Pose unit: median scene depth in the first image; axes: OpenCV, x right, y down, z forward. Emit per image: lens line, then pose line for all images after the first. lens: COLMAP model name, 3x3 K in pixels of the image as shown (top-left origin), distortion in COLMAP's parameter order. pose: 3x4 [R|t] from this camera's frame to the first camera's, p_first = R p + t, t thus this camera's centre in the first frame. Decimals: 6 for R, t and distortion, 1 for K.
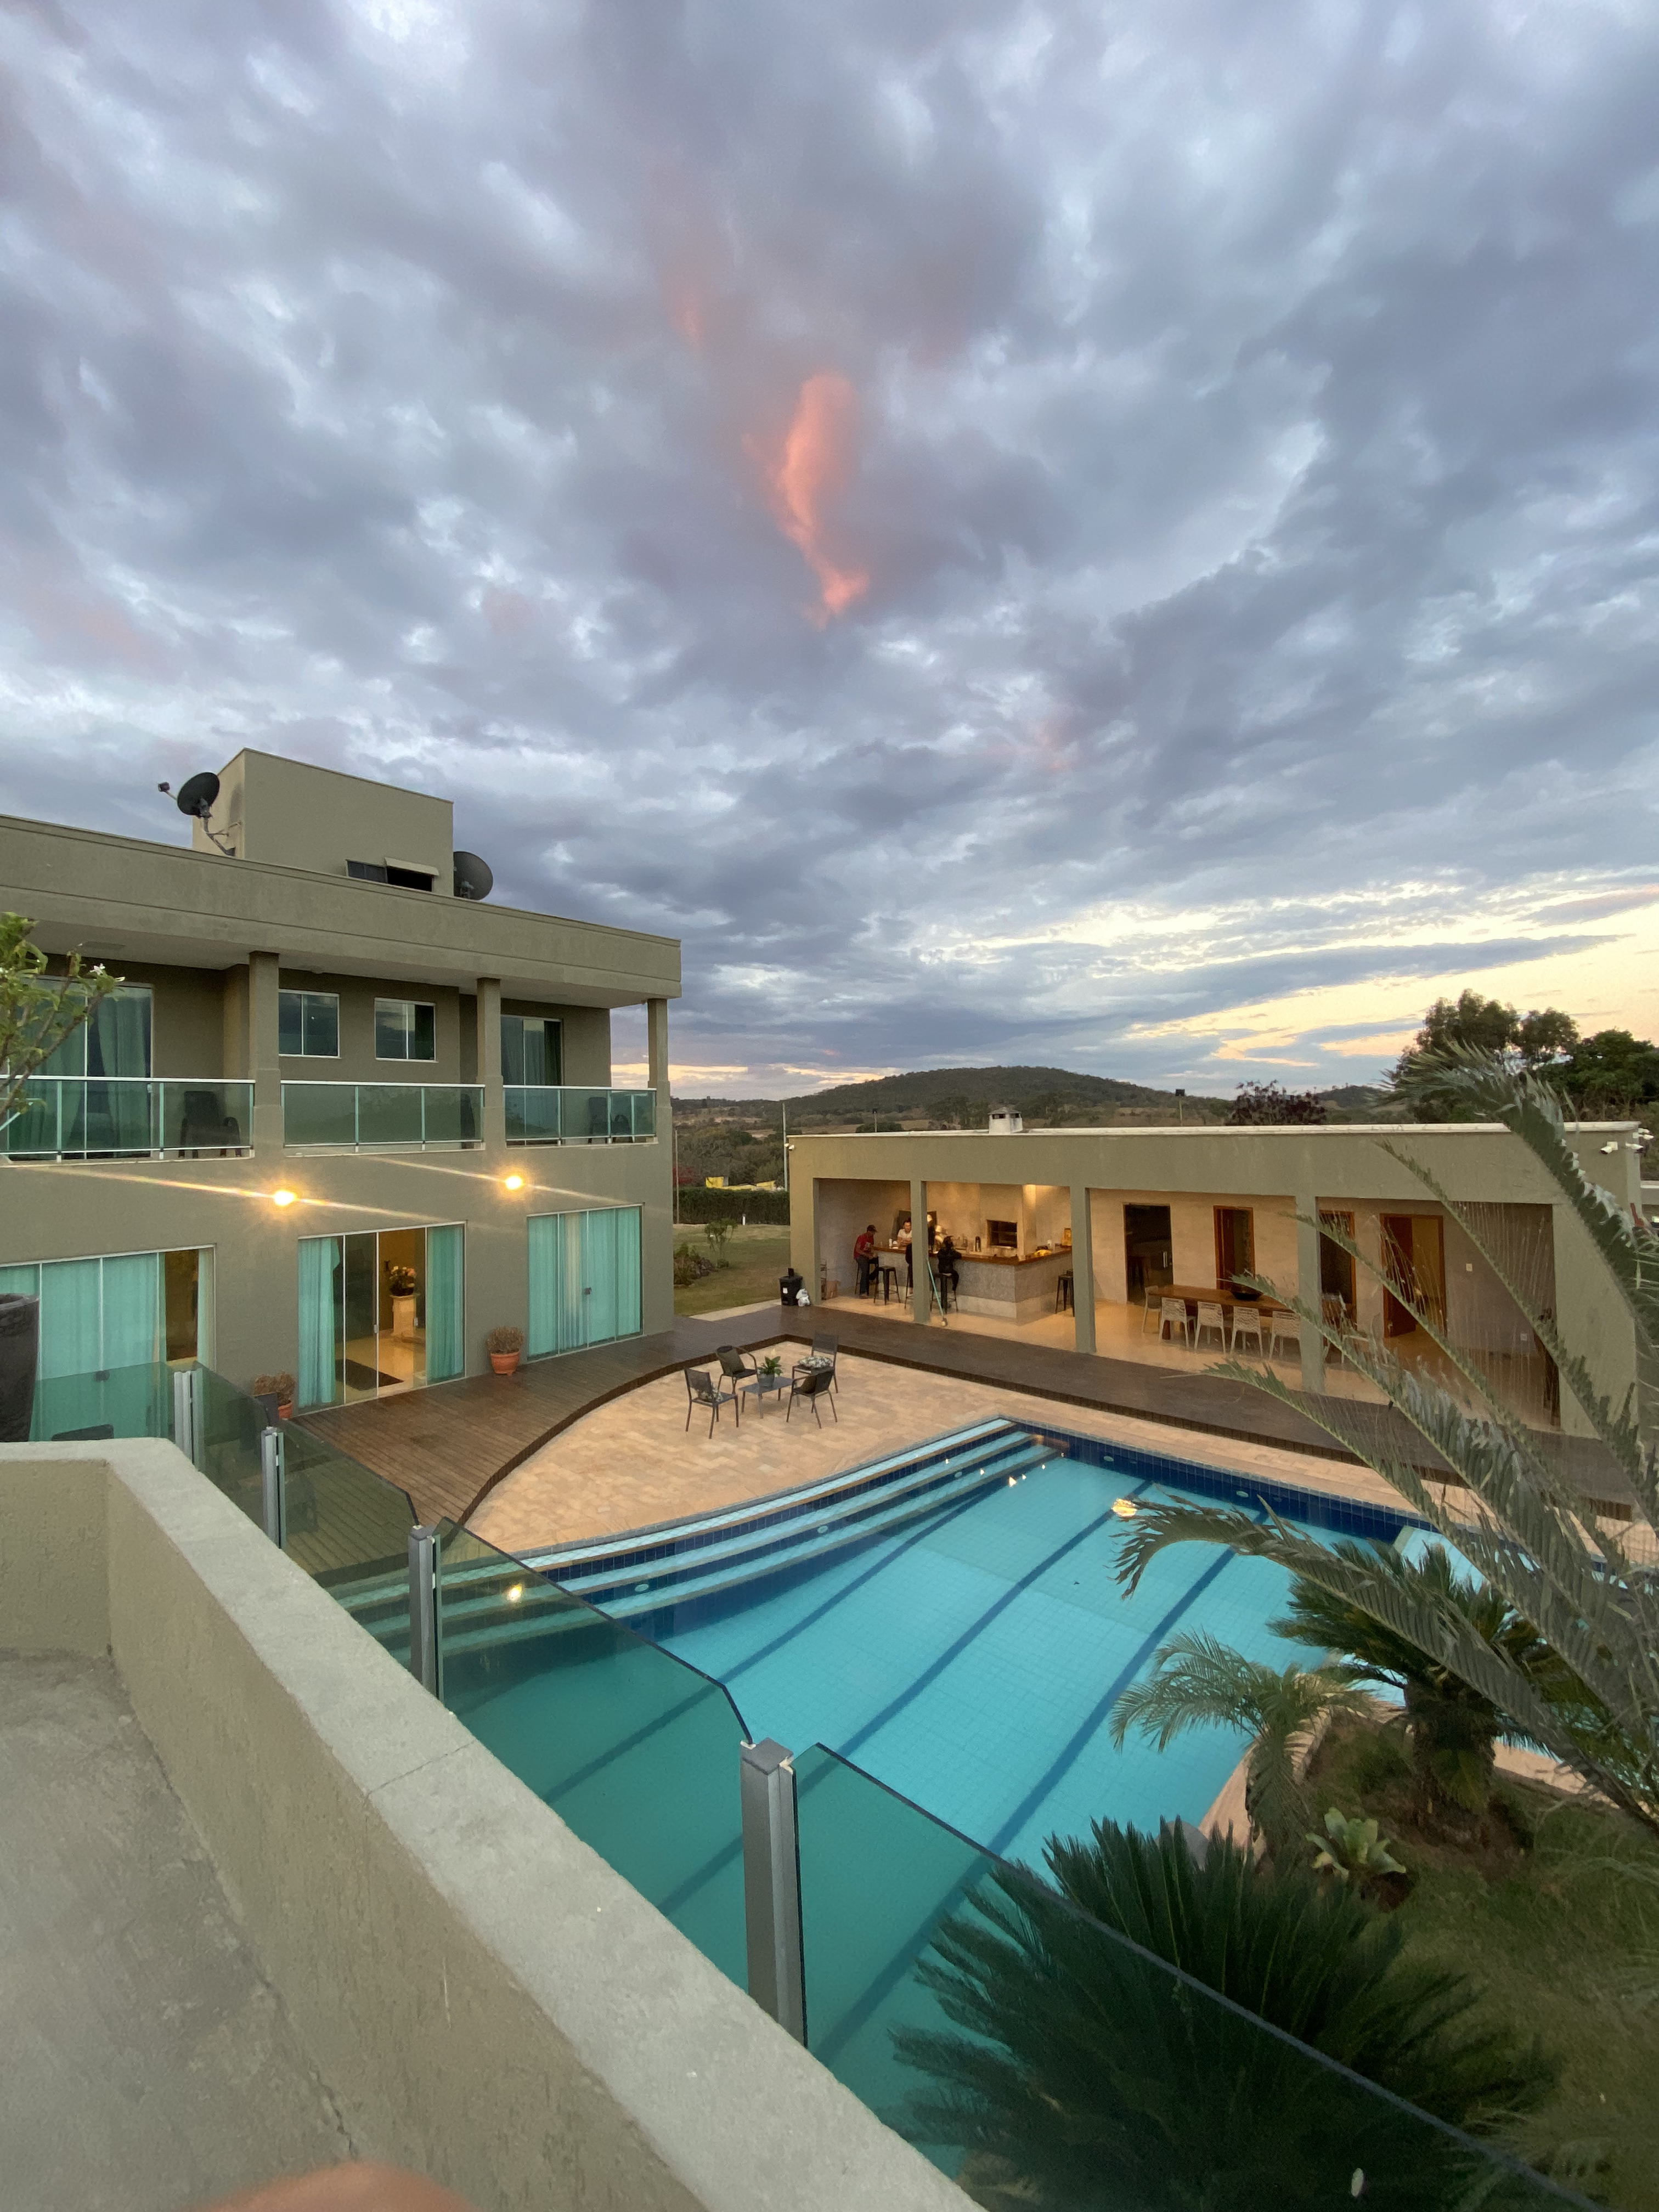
lens RADIAL K [[900.9, 0, 820.7], [0, 900.9, 1128.6], [0, 0, 1]] dist [0.000806, -0.000016]
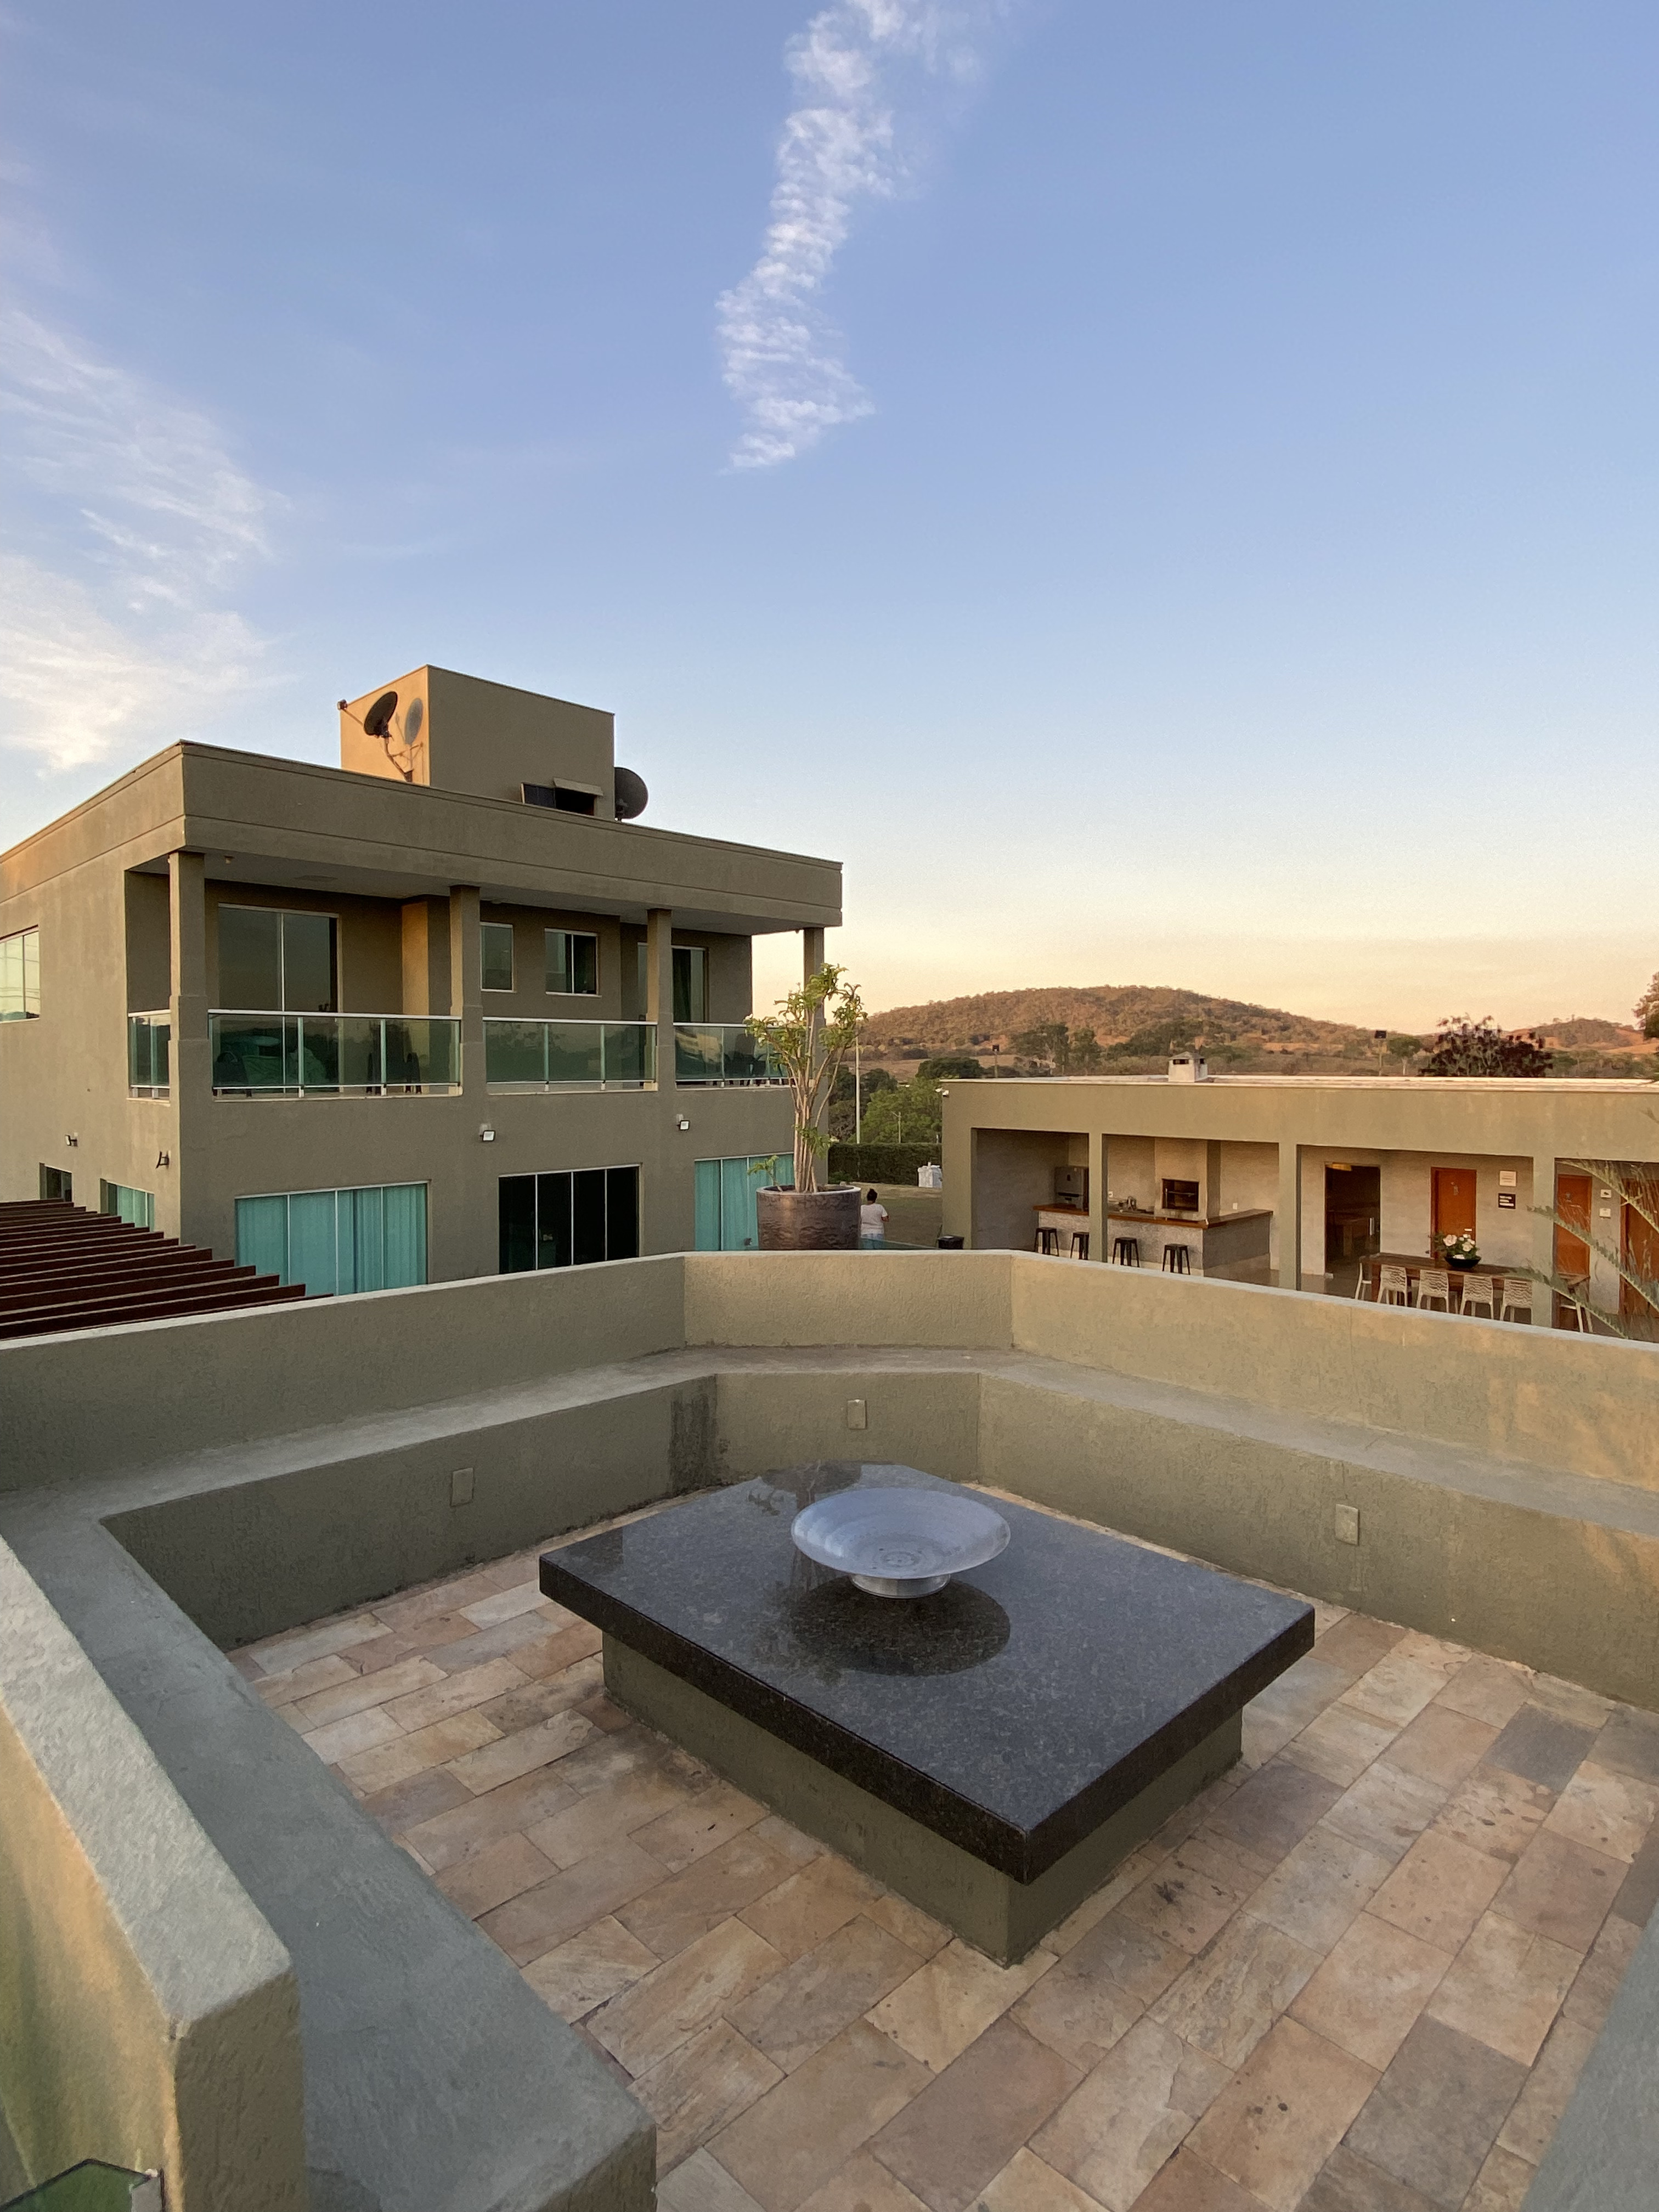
lens RADIAL K [[1170.3, 0, 829.5], [0, 1170.3, 1106.0], [0, 0, 1]] dist [0.024159, -0.000306]
pose [[0.999318, 0.019981, -0.031048, -0.125877], [-0.018791, 0.999096, 0.038143, -0.009100], [0.031782, -0.037533, 0.998790, -0.187150]]
